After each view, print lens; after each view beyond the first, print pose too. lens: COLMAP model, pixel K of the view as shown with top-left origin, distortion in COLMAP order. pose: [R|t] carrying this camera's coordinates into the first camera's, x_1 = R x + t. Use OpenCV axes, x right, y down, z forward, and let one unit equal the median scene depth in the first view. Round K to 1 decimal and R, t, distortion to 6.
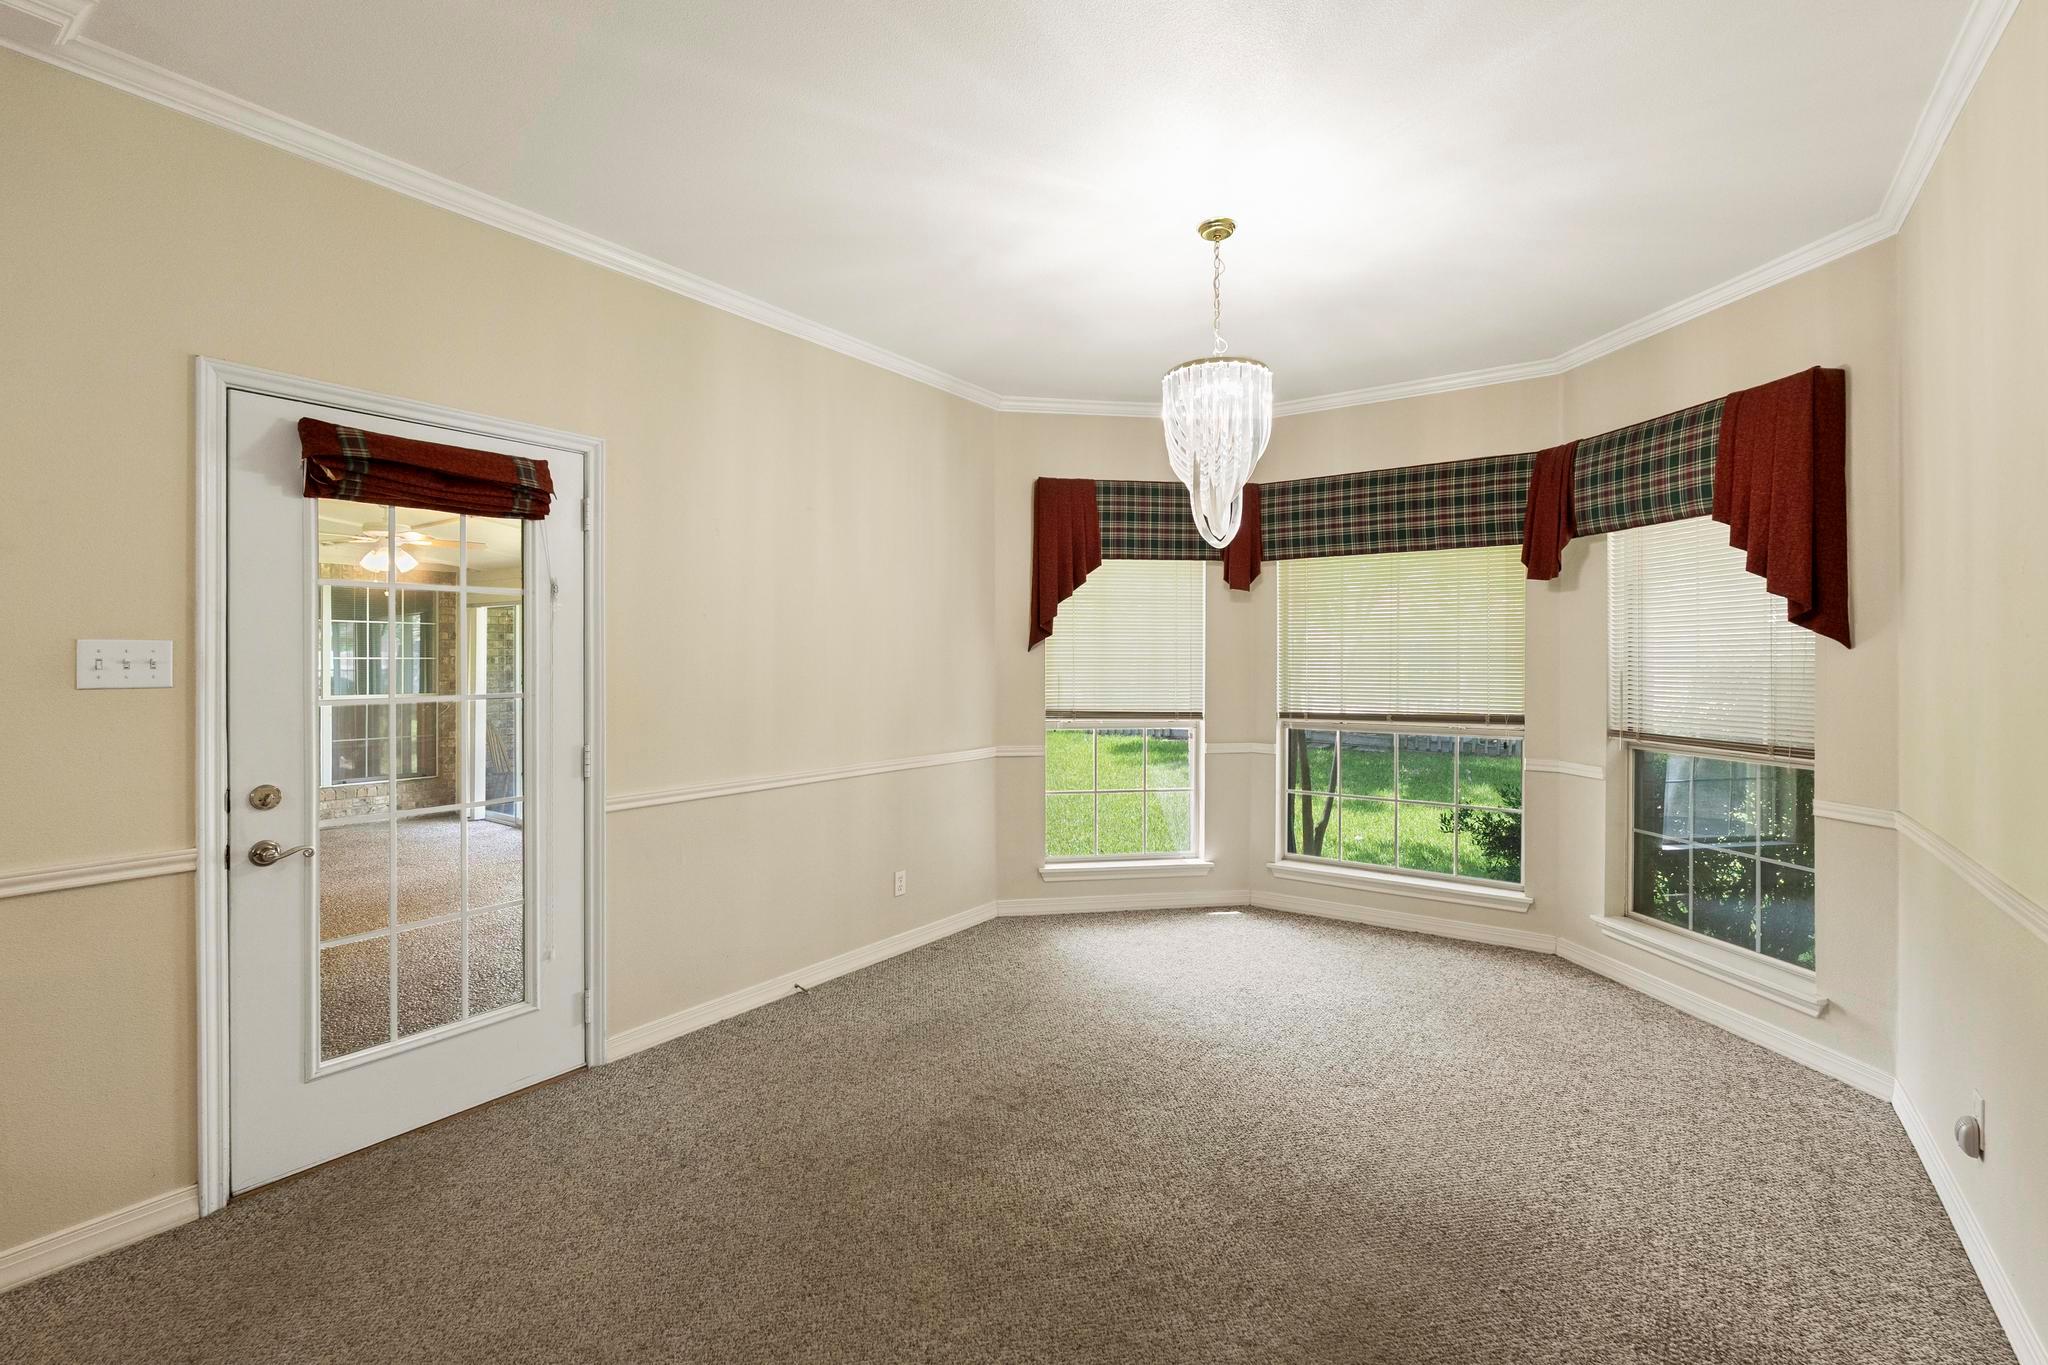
lens RADIAL K [[902.4, 0, 1042.6], [0, 902.4, 657.7], [0, 0, 1]] dist [-0.001852, 0.000971]
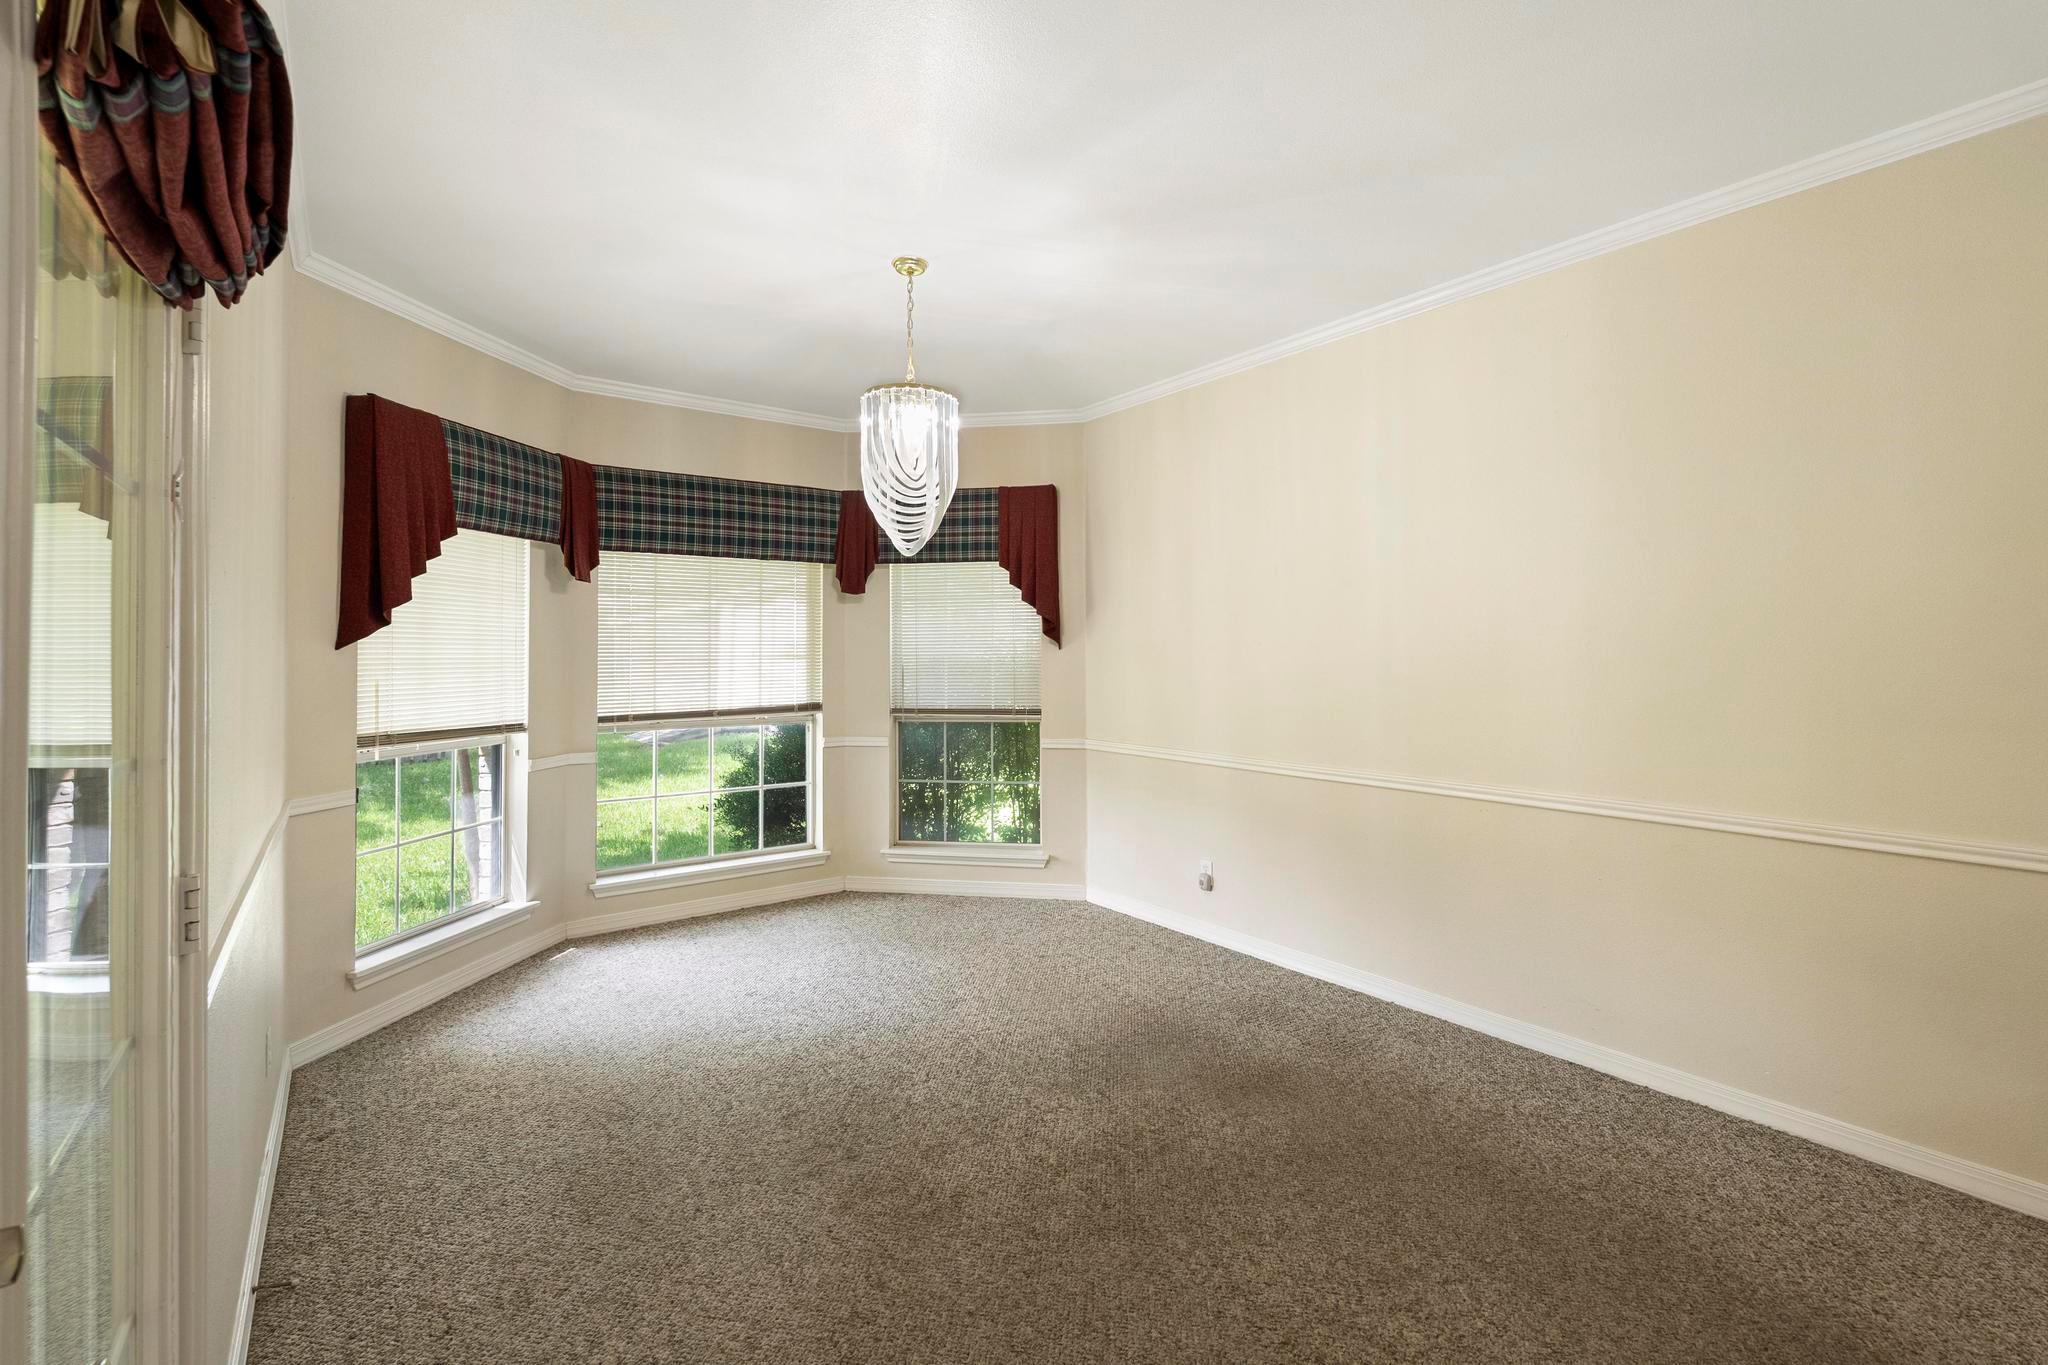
lens RADIAL K [[902.4, 0, 1011.1], [0, 902.4, 644.1], [0, 0, 1]] dist [-0.001852, 0.000971]
pose [[0.327914, 0.007966, 0.944674, -0.572272], [0.005143, 0.999935, -0.010217, -0.001964], [-0.944694, 0.008209, 0.327852, 0.377652]]
